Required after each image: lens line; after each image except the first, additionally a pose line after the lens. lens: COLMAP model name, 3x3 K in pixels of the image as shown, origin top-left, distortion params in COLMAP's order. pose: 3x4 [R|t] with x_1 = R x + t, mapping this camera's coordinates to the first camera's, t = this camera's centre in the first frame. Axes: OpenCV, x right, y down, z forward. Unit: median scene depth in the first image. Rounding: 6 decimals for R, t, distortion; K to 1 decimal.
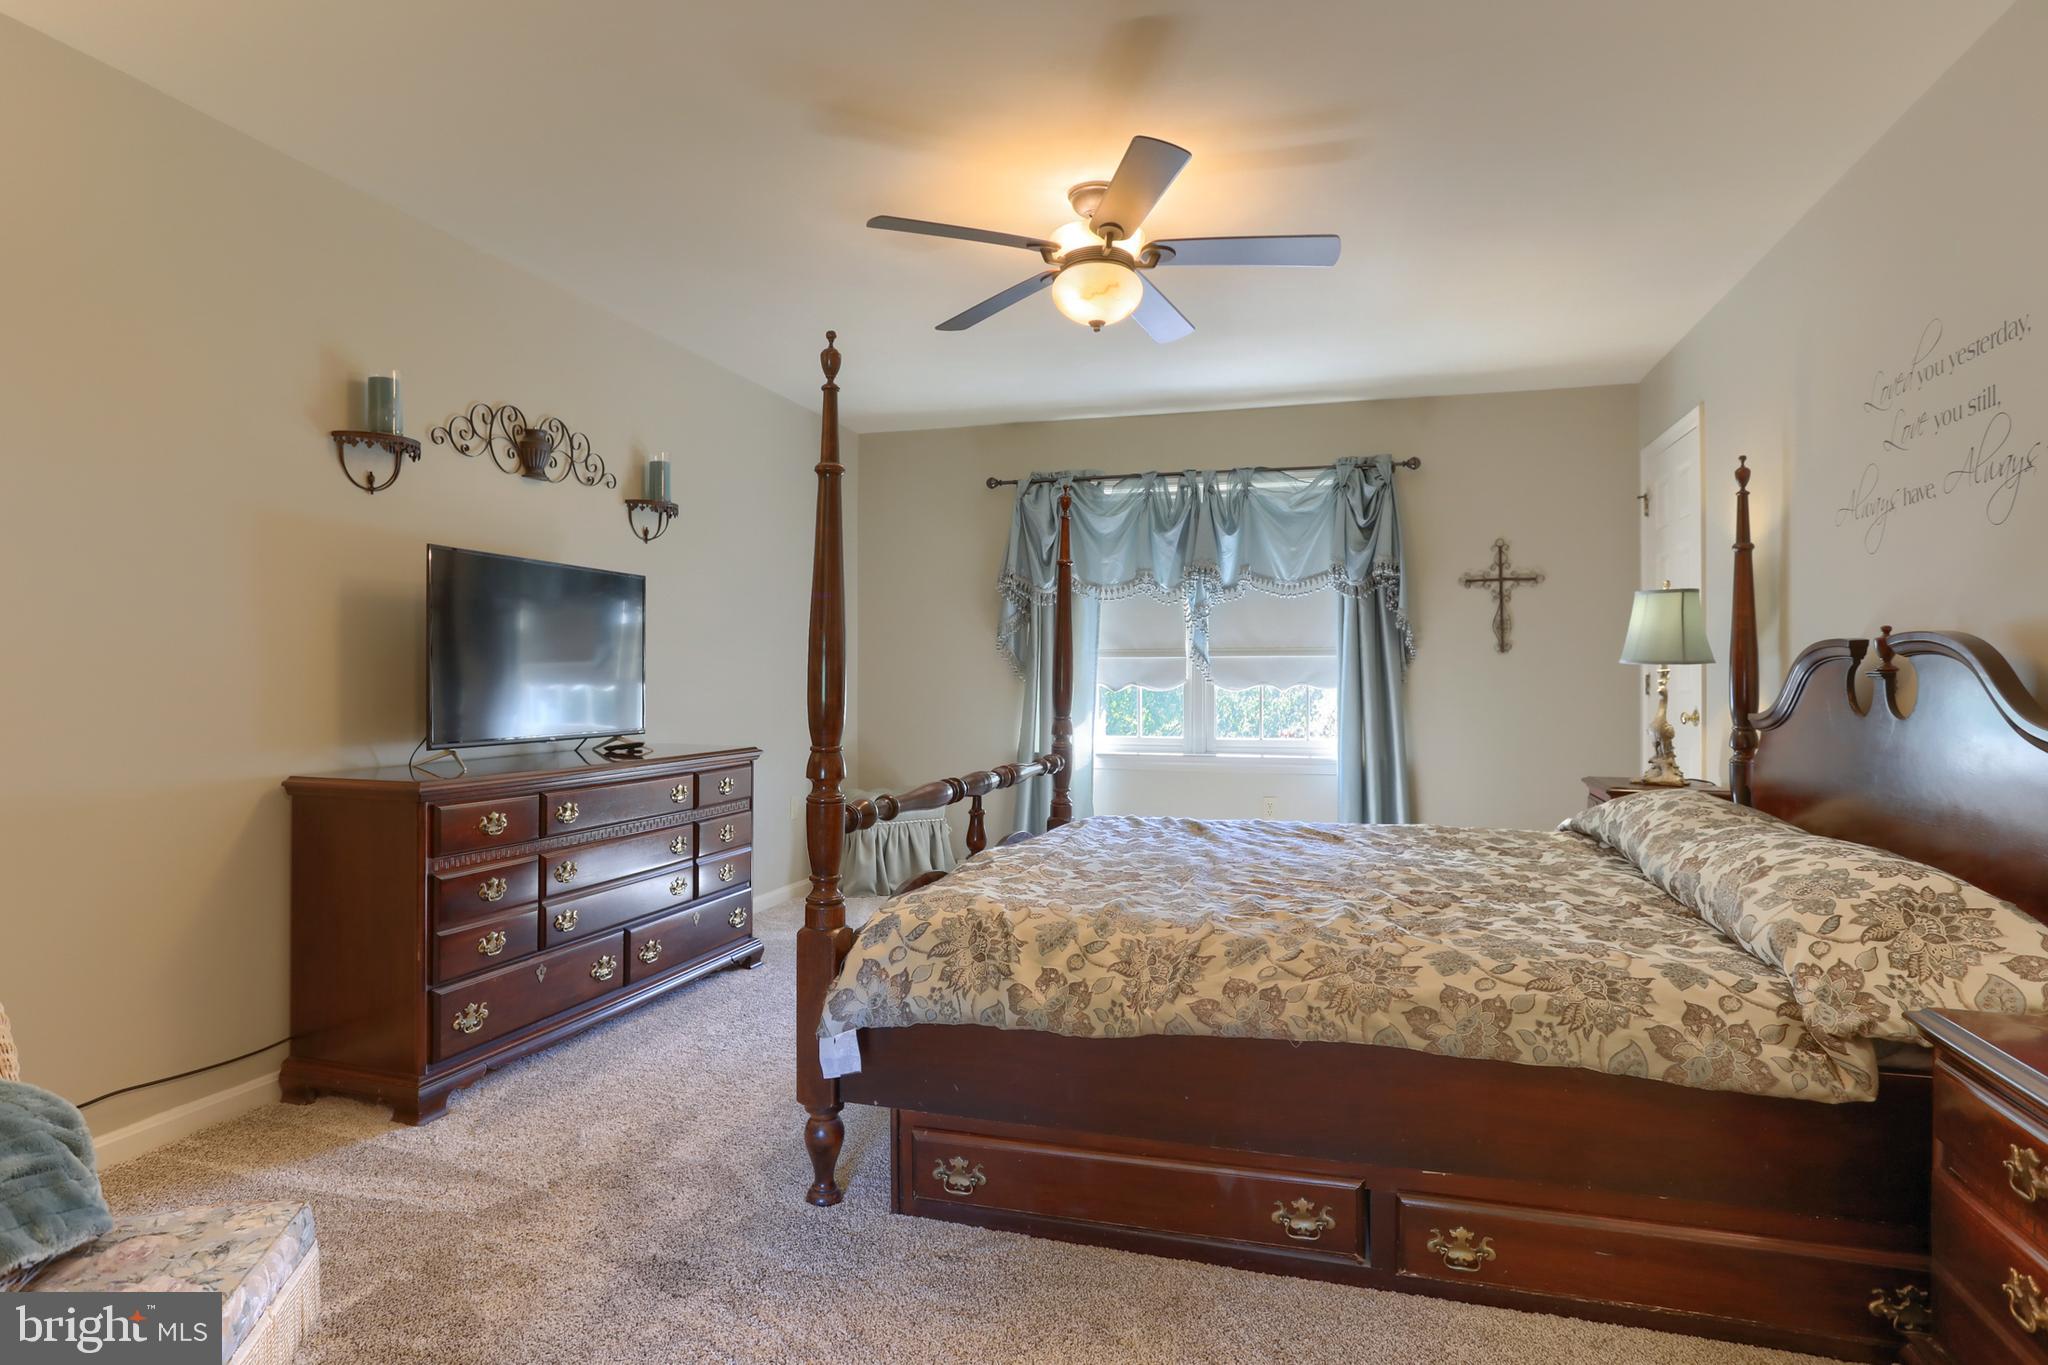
lens RADIAL K [[1071.6, 0, 1030.8], [0, 1071.6, 673.9], [0, 0, 1]] dist [-0.027486, 0.007896]
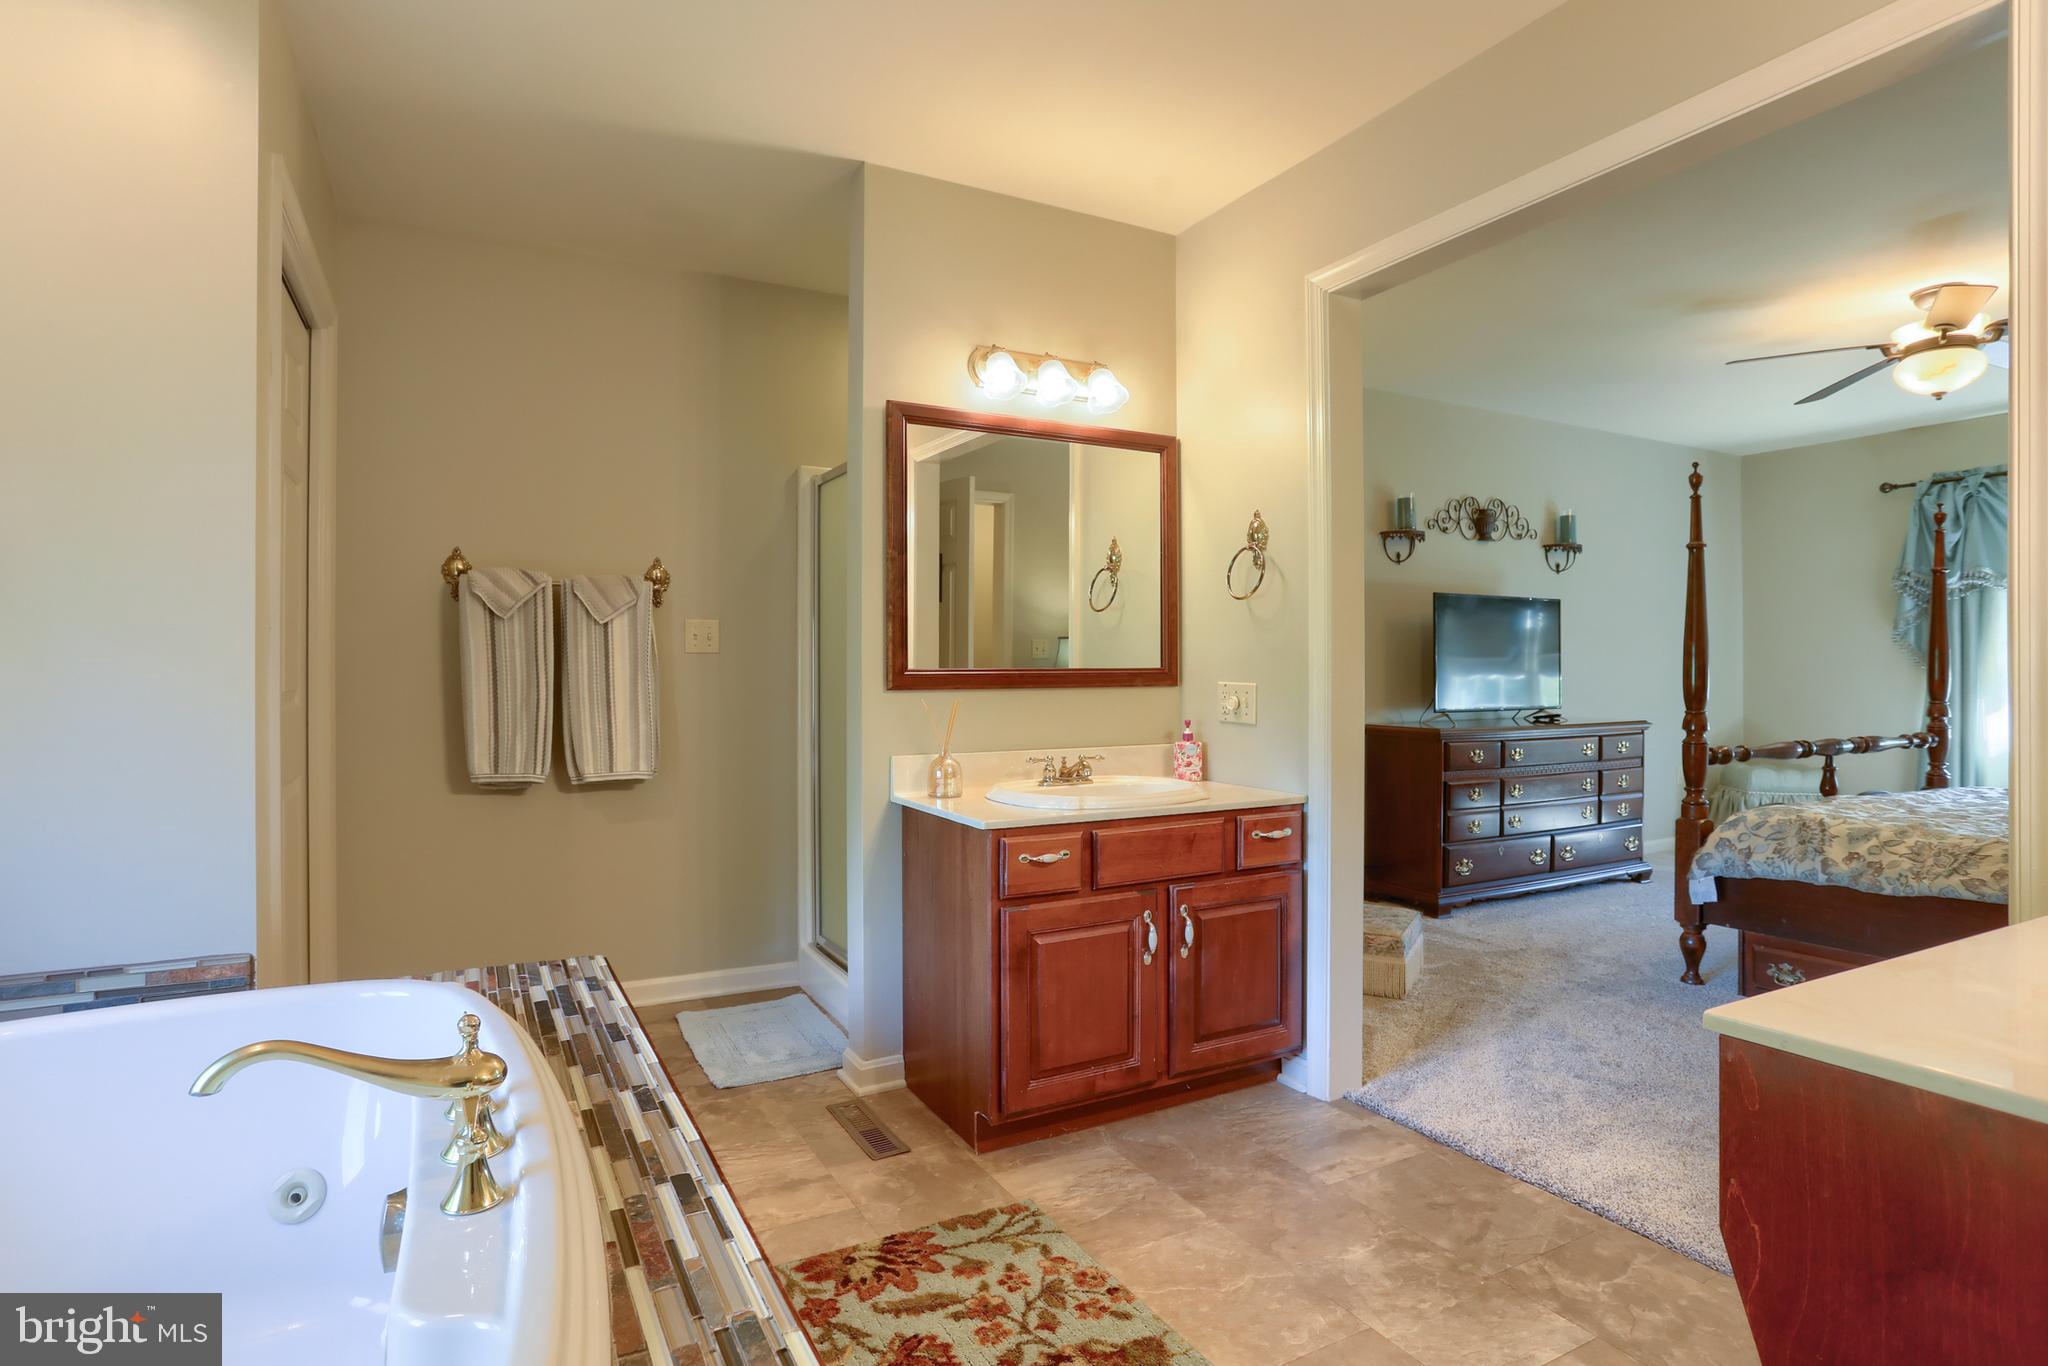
lens RADIAL K [[1071.6, 0, 1018.4], [0, 1071.6, 675.9], [0, 0, 1]] dist [-0.027486, 0.007896]
pose [[0.709964, -0.001003, -0.704238, 0.168813], [0.007288, 0.999956, 0.005923, -0.002891], [0.704201, -0.009338, 0.709940, -0.687991]]
